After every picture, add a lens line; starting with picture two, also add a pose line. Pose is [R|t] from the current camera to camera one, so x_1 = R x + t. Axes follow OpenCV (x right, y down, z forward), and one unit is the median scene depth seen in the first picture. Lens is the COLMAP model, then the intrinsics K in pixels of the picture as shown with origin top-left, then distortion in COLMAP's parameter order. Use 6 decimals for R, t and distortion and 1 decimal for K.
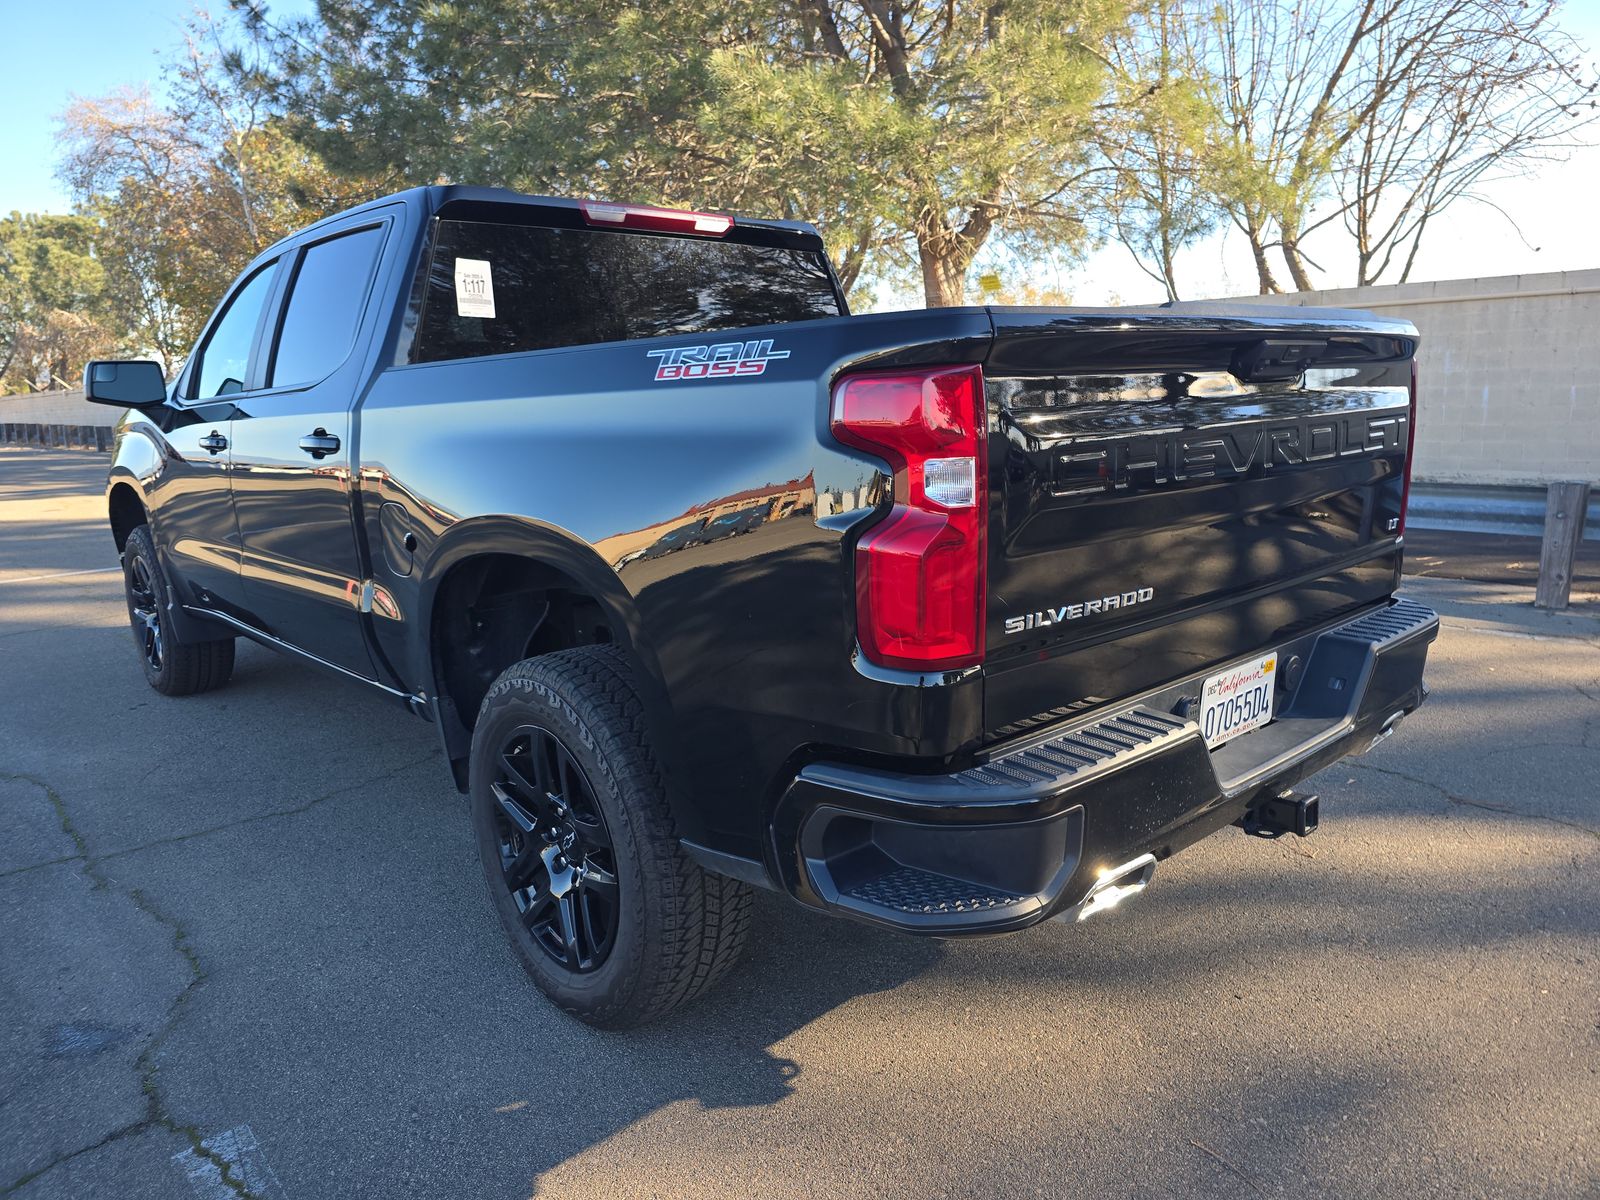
lens RADIAL K [[1054.7, 0, 800.0], [0, 1054.7, 600.0], [0, 0, 1]] dist [0.054803, -0.045322]
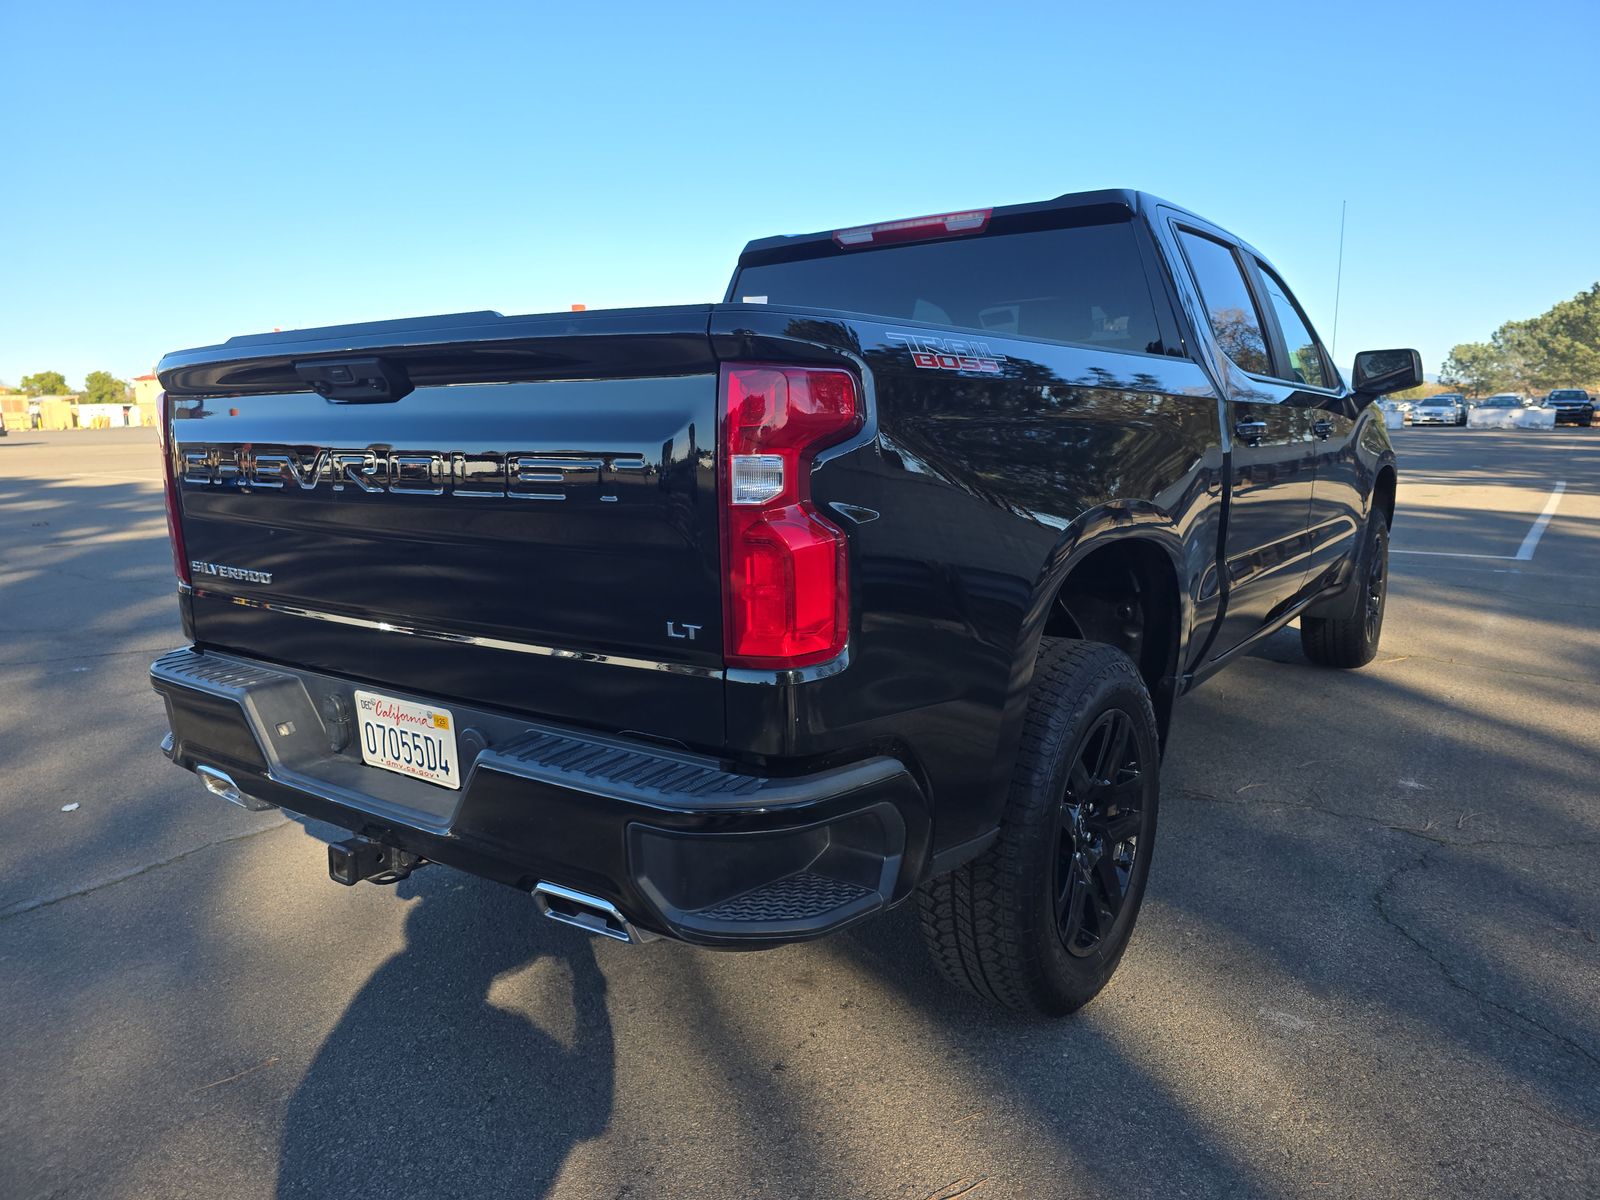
lens RADIAL K [[1054.7, 0, 800.0], [0, 1054.7, 600.0], [0, 0, 1]] dist [0.054803, -0.045322]
pose [[0.246505, 0.191434, -0.950047, 0.994870], [-0.182871, 0.971875, 0.148383, -0.166011], [0.951732, 0.137159, 0.274580, 0.763065]]
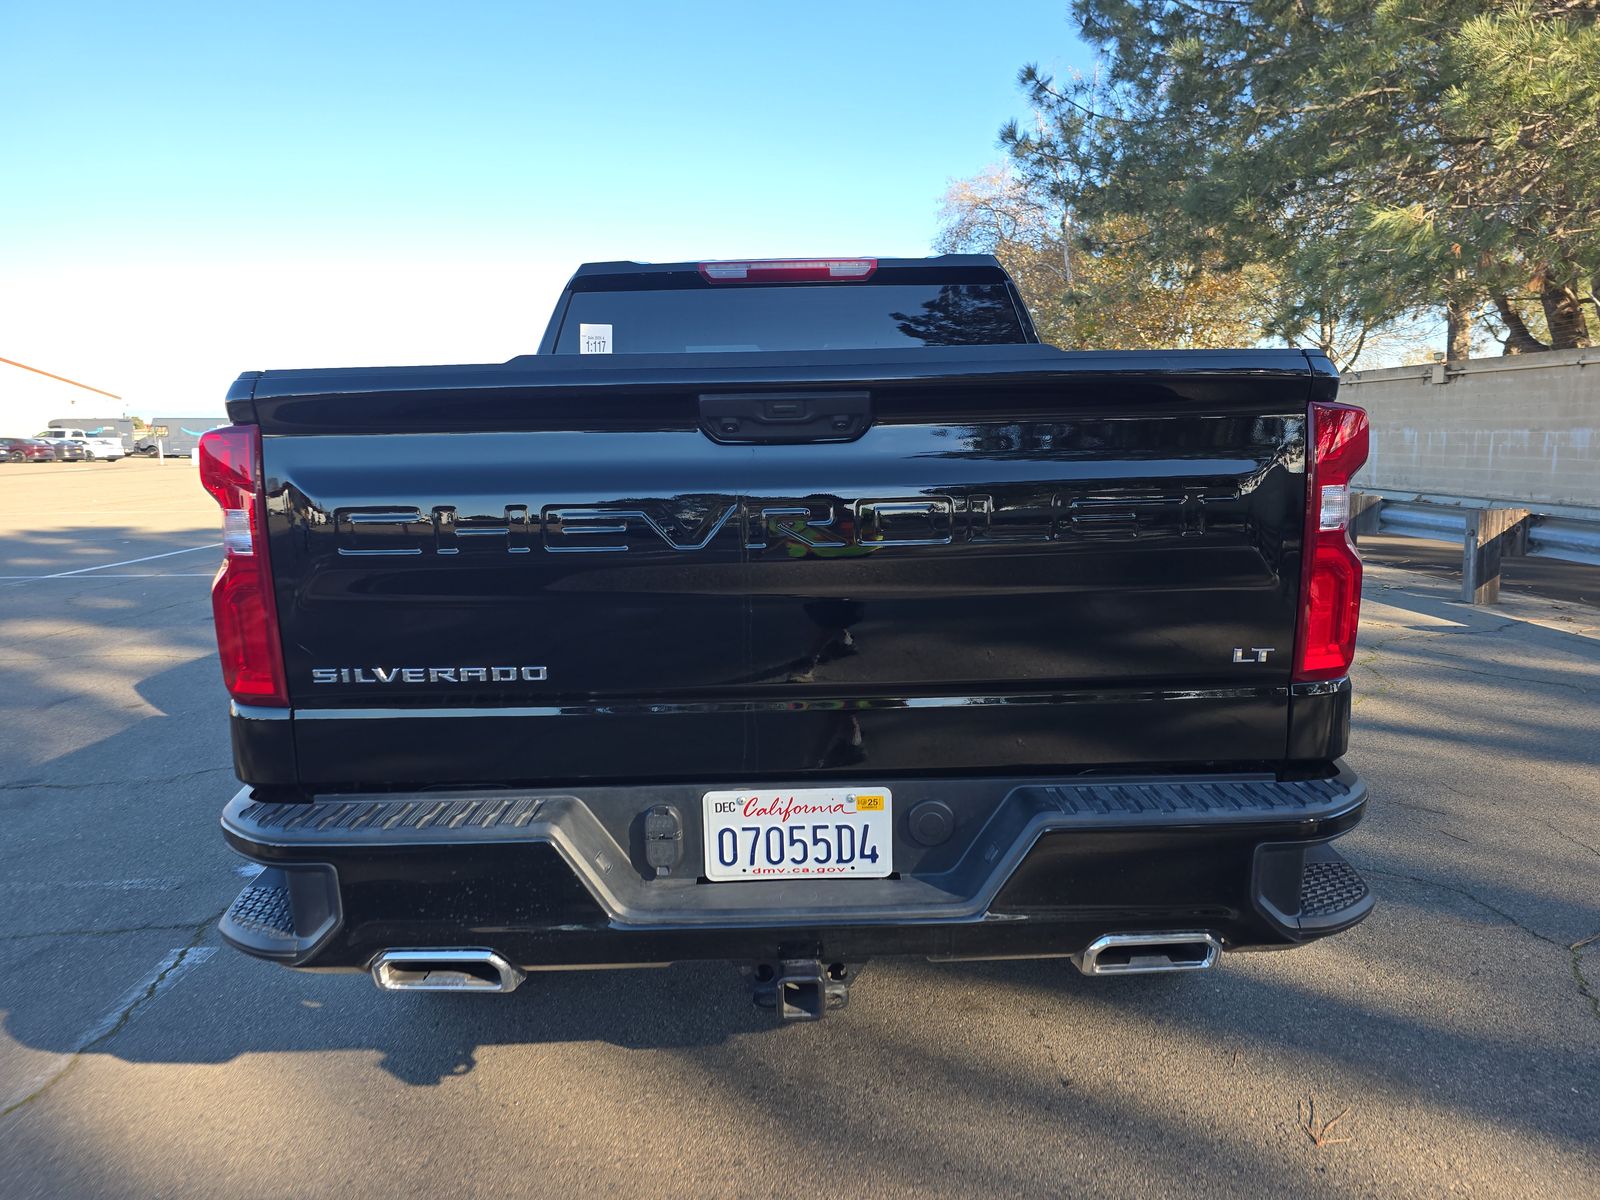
lens RADIAL K [[1046.3, 0, 800.5], [0, 1046.3, 609.4], [0, 0, 1]] dist [0.056123, -0.041036]
pose [[0.757140, 0.119334, -0.642260, 0.655768], [-0.130954, 0.990942, 0.029743, -0.071387], [0.639992, 0.061587, 0.765910, 0.274472]]
